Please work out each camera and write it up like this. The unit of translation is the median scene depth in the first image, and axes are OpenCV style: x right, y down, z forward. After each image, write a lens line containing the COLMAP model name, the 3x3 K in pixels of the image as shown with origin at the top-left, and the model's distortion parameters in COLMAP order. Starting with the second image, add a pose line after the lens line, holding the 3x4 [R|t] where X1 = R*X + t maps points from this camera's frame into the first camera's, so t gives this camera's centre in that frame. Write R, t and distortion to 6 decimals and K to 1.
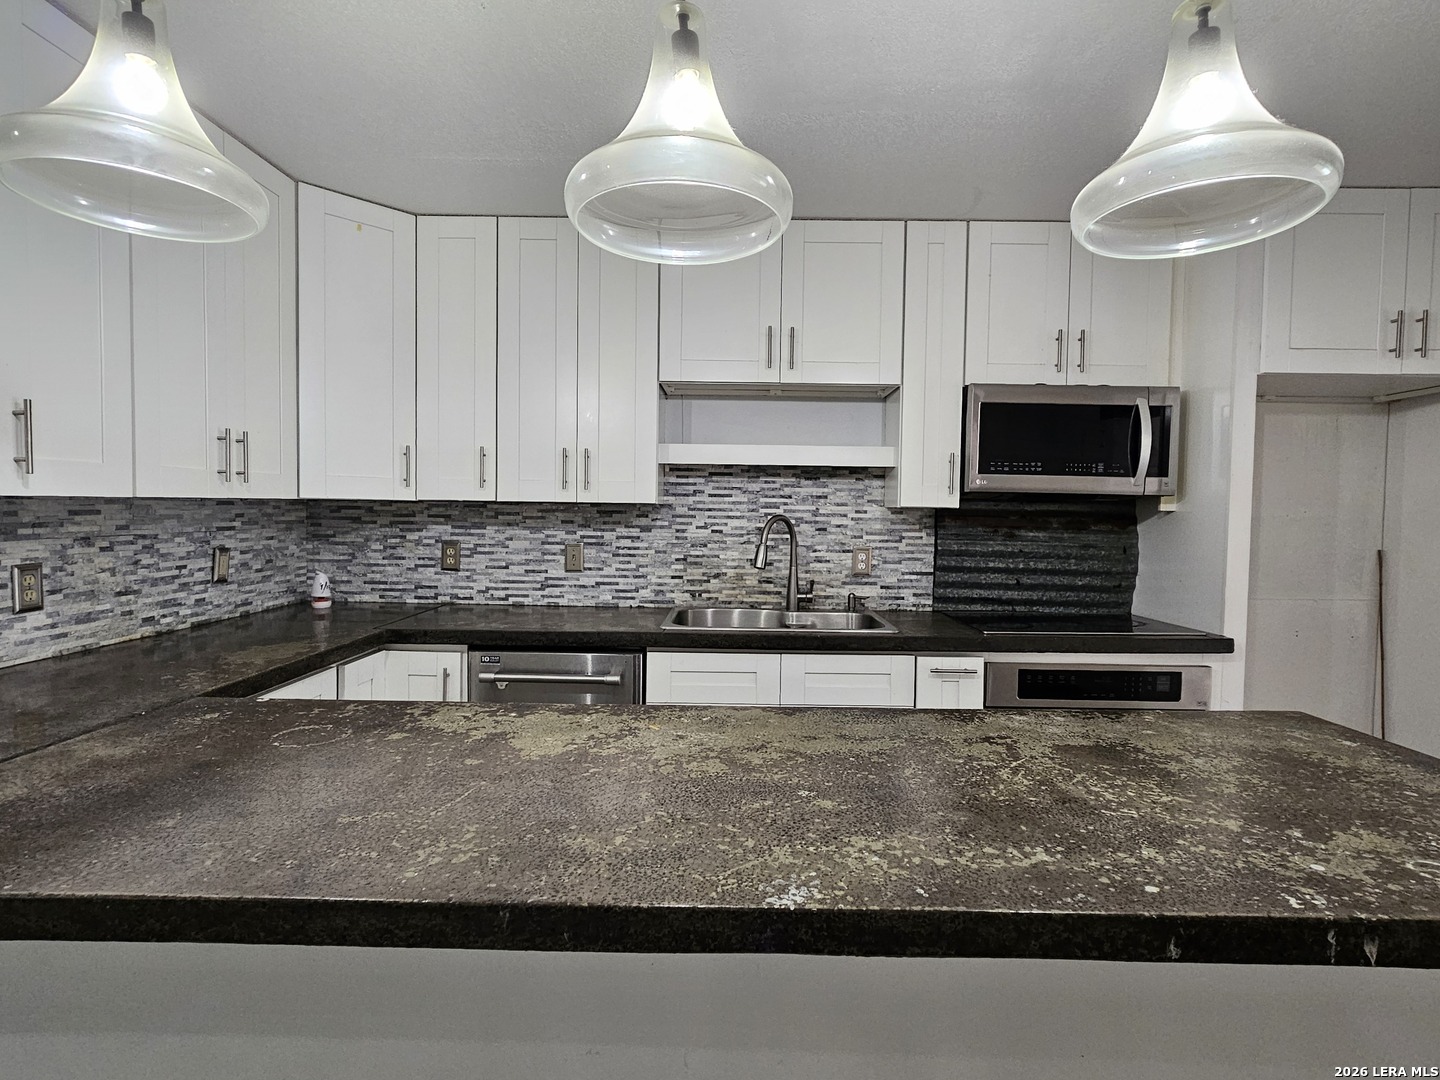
lens RADIAL K [[742.2, 0, 727.2], [0, 742.2, 537.8], [0, 0, 1]] dist [-0.000223, -0.000961]
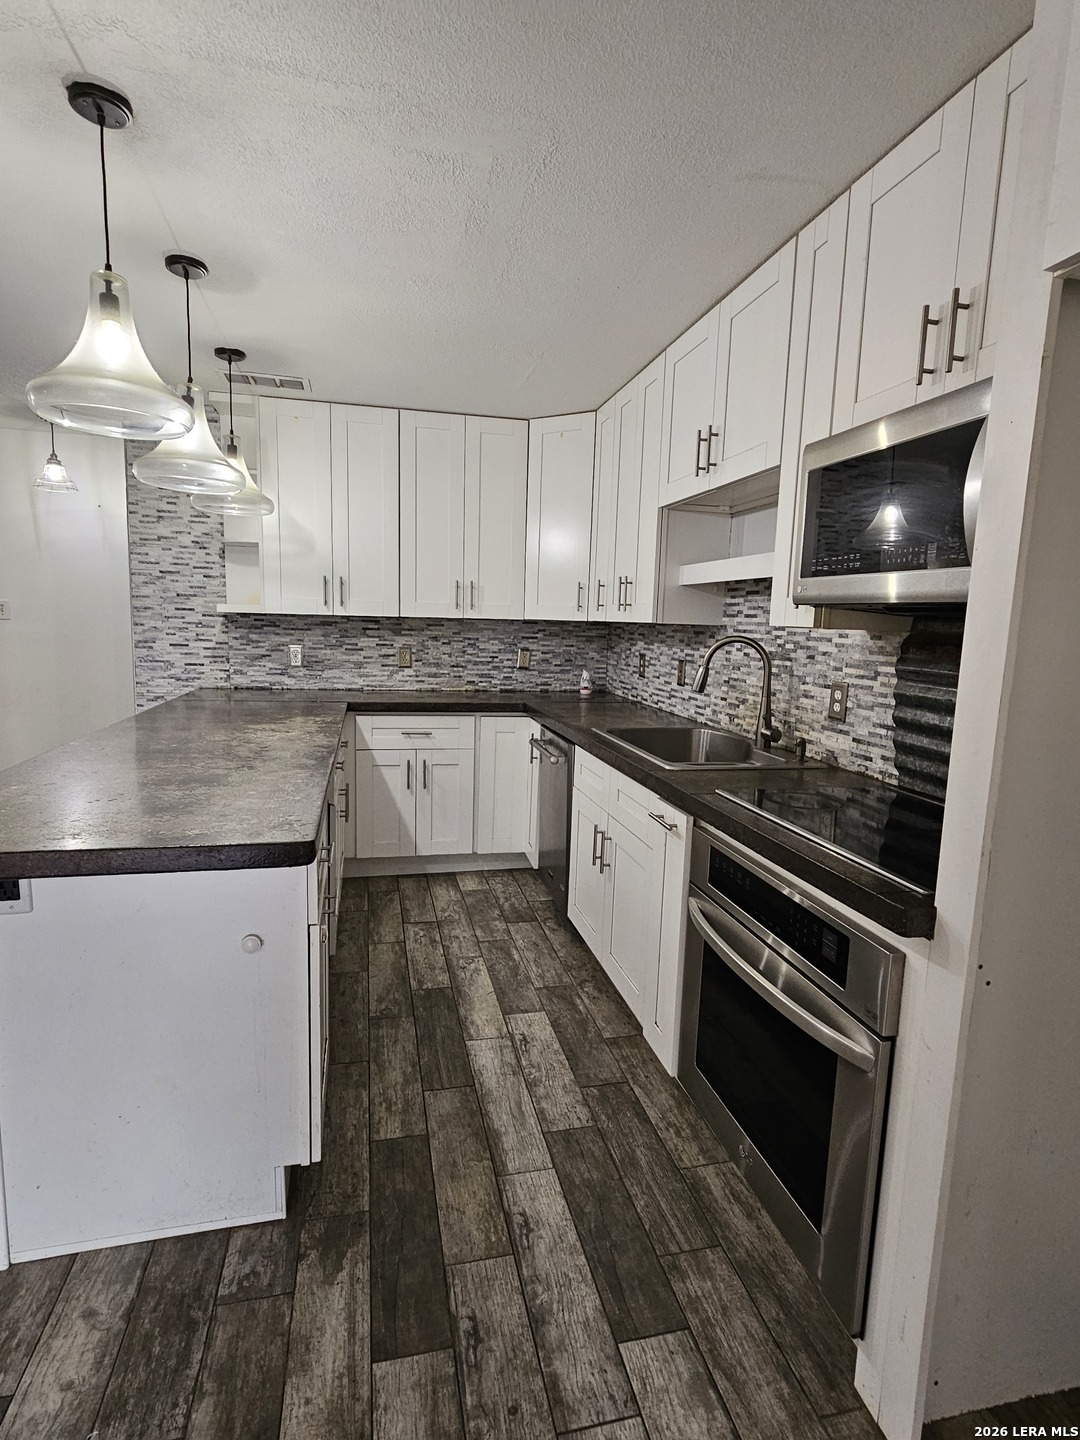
lens RADIAL K [[742.2, 0, 539.1], [0, 742.2, 726.5], [0, 0, 1]] dist [-0.000223, -0.000961]
pose [[0.234049, 0.132137, -0.963204, 0.842837], [-0.065362, 0.990618, 0.120015, -0.013908], [0.970025, 0.034867, 0.240490, 0.523366]]
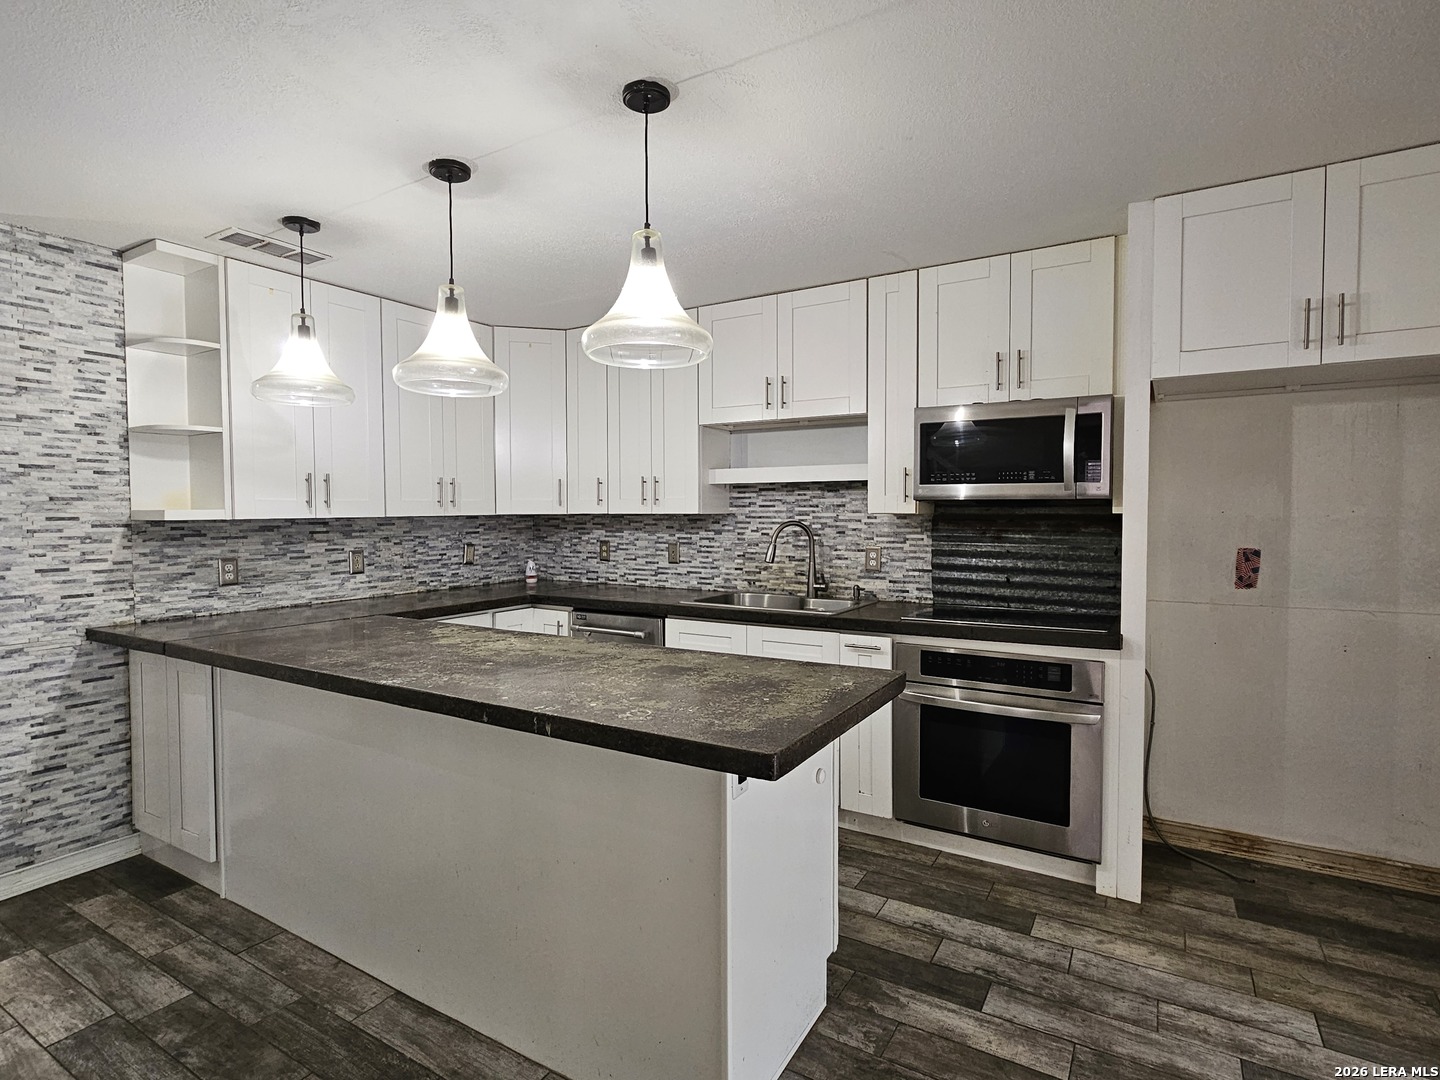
lens RADIAL K [[742.2, 0, 727.2], [0, 742.2, 537.8], [0, 0, 1]] dist [-0.000223, -0.000961]
pose [[0.861519, 0.001407, -0.507724, 0.583865], [-0.003779, 0.999986, -0.003640, 0.002788], [0.507712, 0.005055, 0.861512, -0.142214]]
